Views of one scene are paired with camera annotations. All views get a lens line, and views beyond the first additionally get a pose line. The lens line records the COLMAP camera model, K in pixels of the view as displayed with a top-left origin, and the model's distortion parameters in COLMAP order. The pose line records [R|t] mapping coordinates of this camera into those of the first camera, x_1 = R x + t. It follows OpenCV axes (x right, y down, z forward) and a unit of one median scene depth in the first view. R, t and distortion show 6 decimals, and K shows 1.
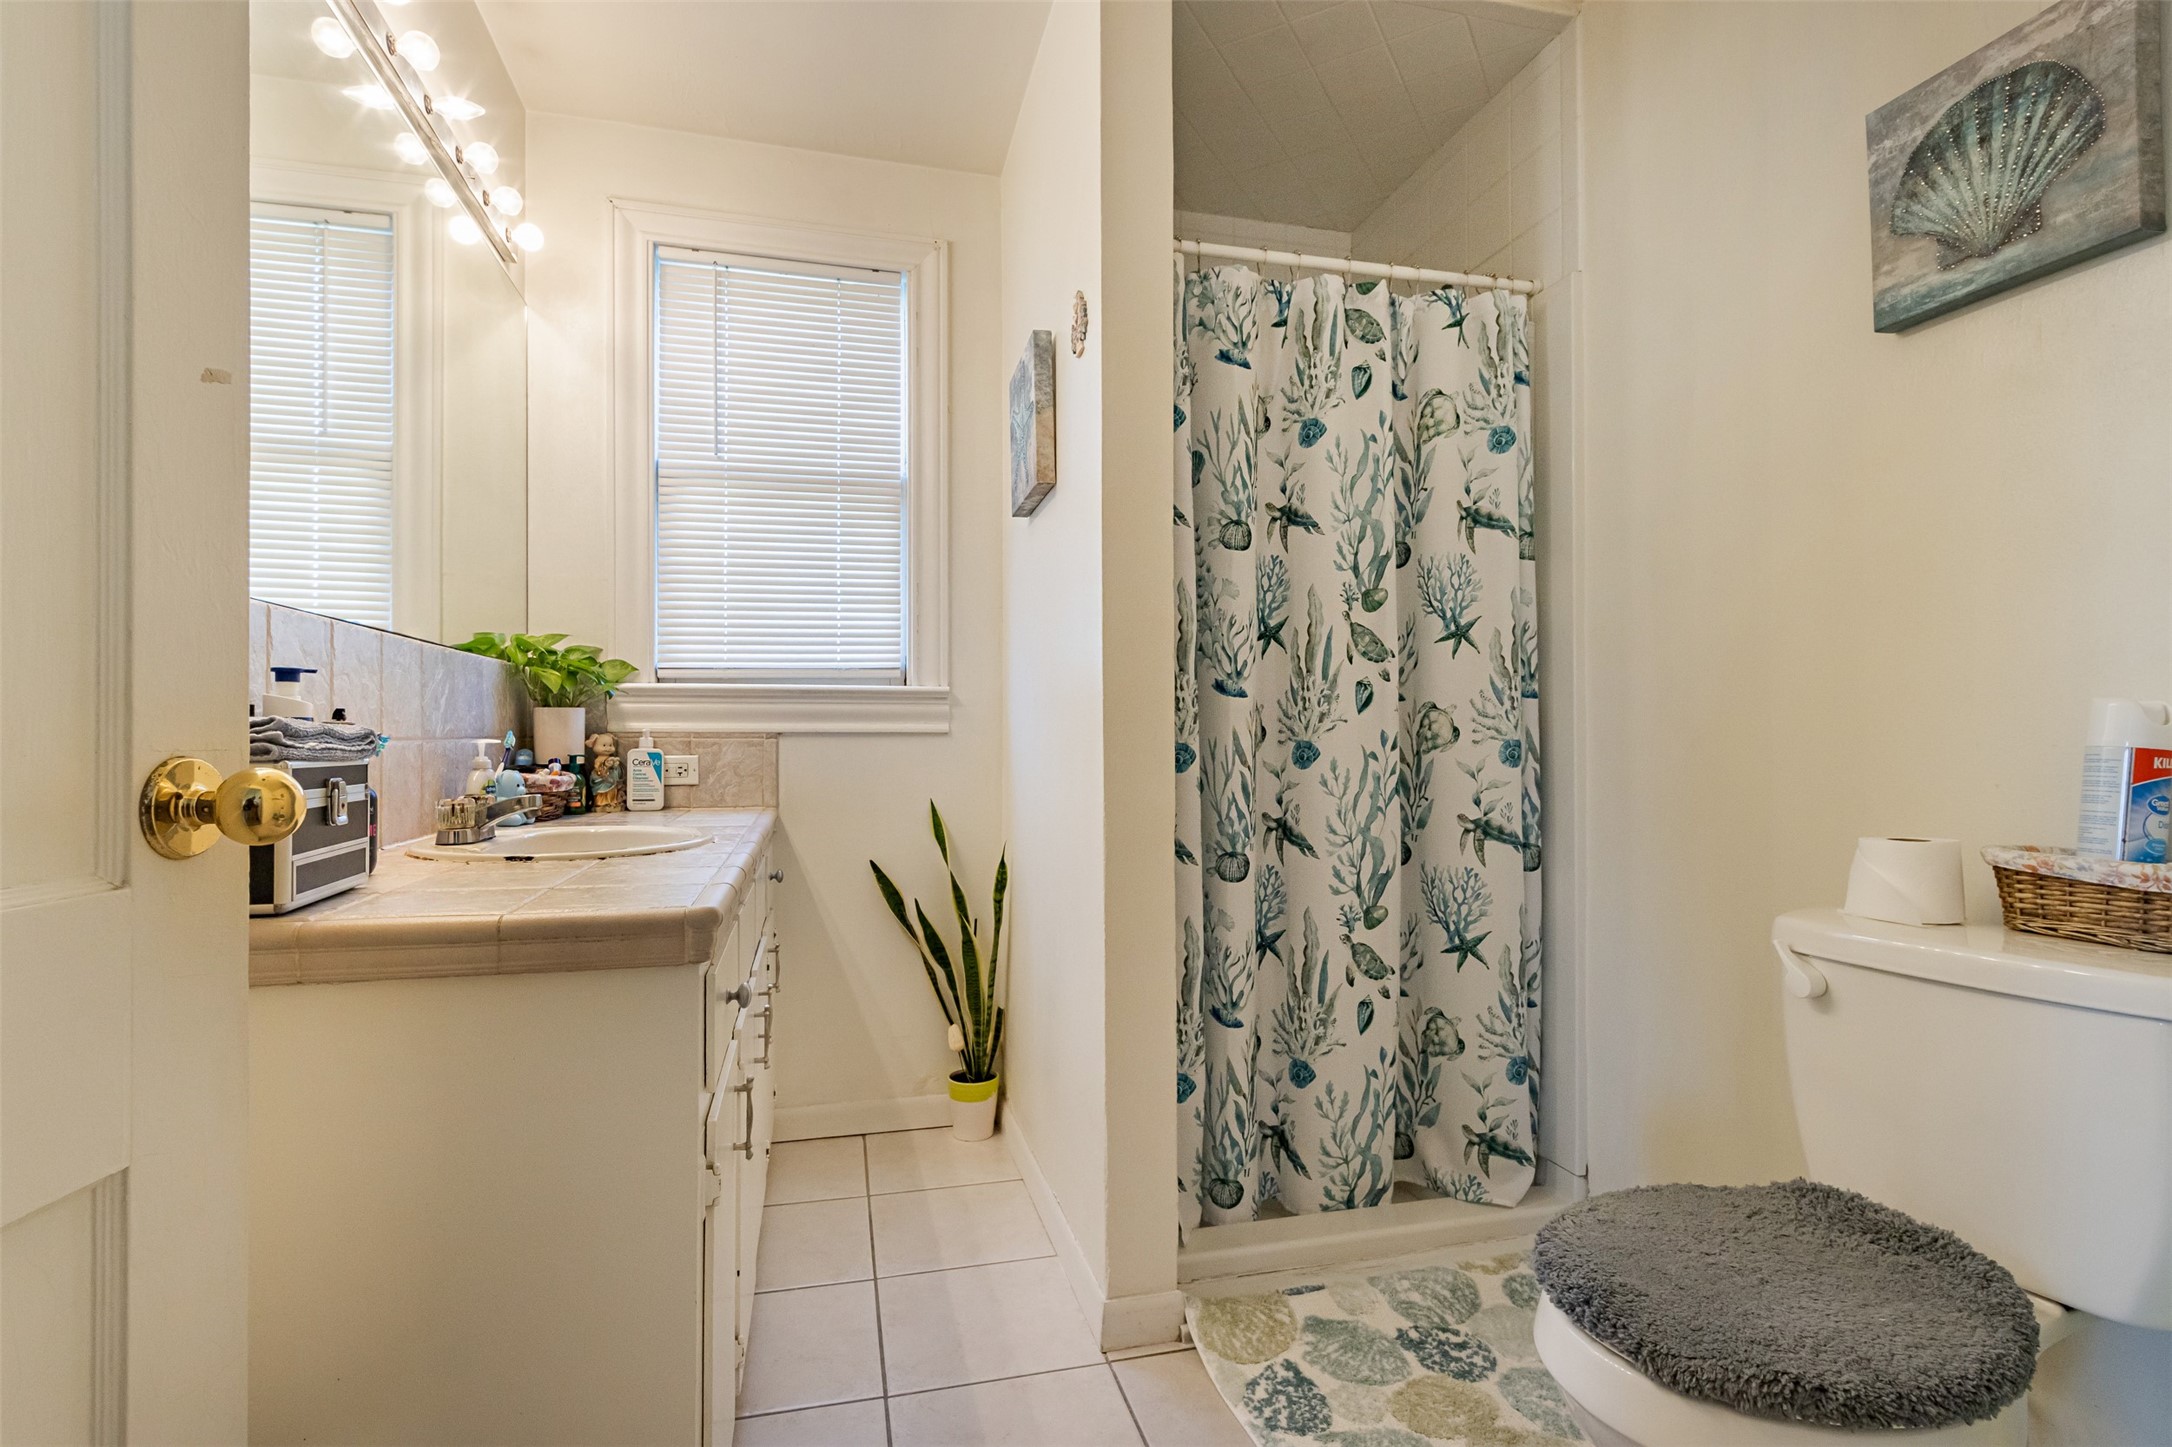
lens RADIAL K [[1025.0, 0, 1082.7], [0, 1025.0, 730.1], [0, 0, 1]] dist [-0.000200, -0.000278]
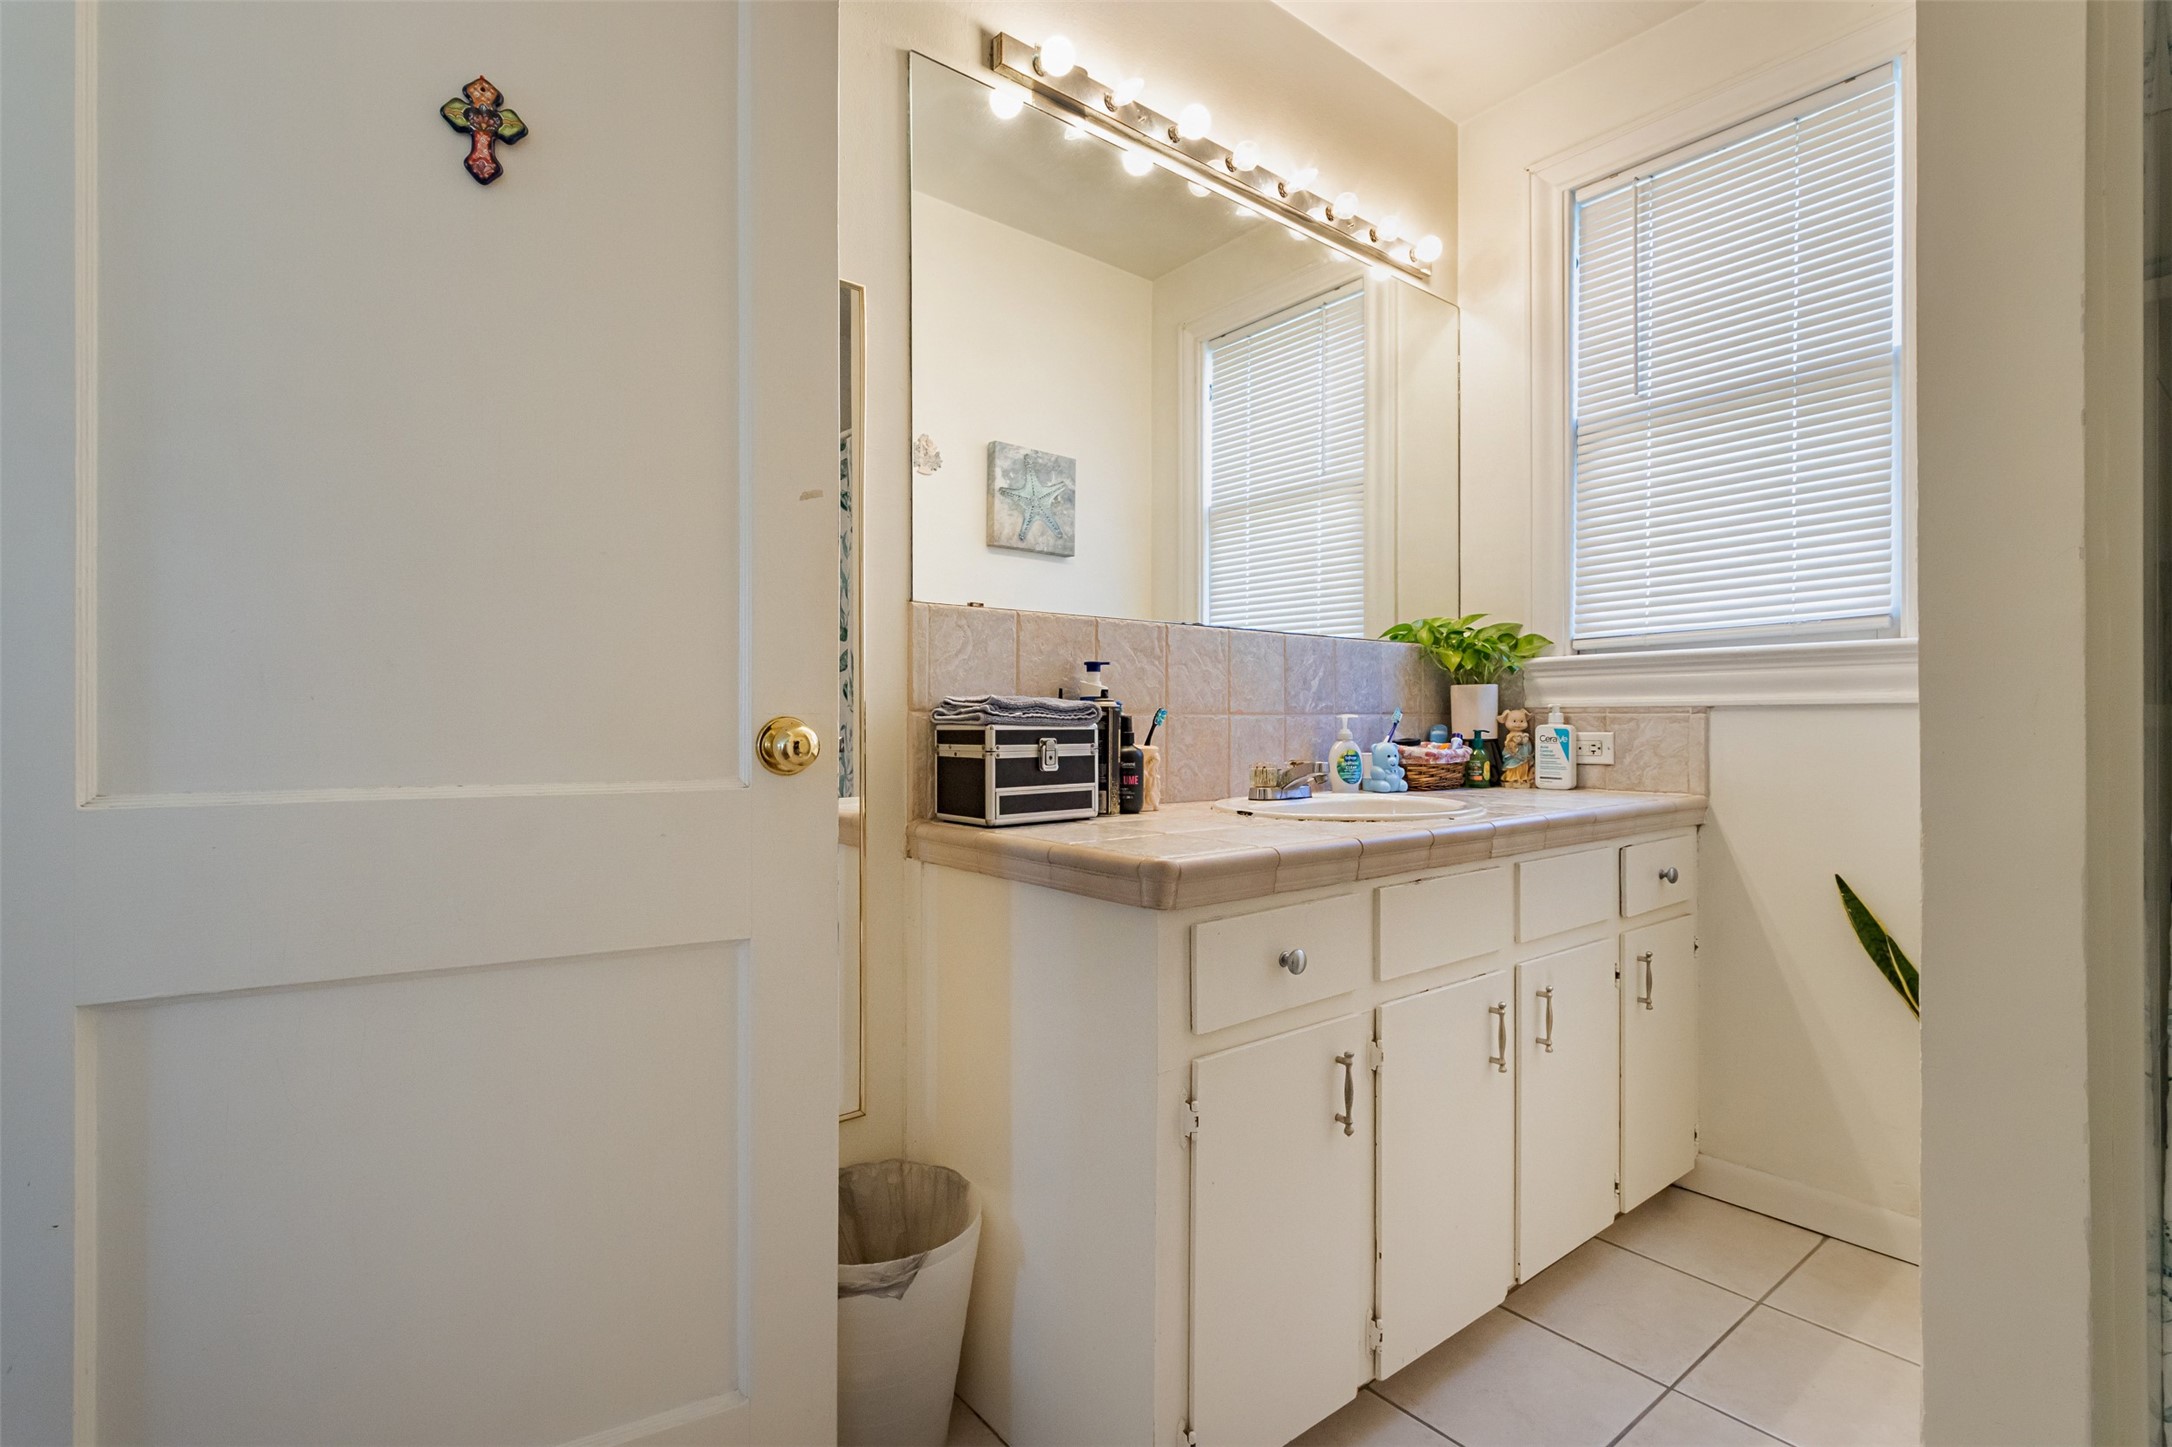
lens RADIAL K [[1014.9, 0, 1086.0], [0, 1014.9, 723.5], [0, 0, 1]] dist [-0.001200, -0.000245]
pose [[0.417840, 0.000187, -0.908521, 0.247589], [0.008596, 0.999954, 0.004159, 0.009110], [0.908480, -0.009547, 0.417819, 0.199399]]
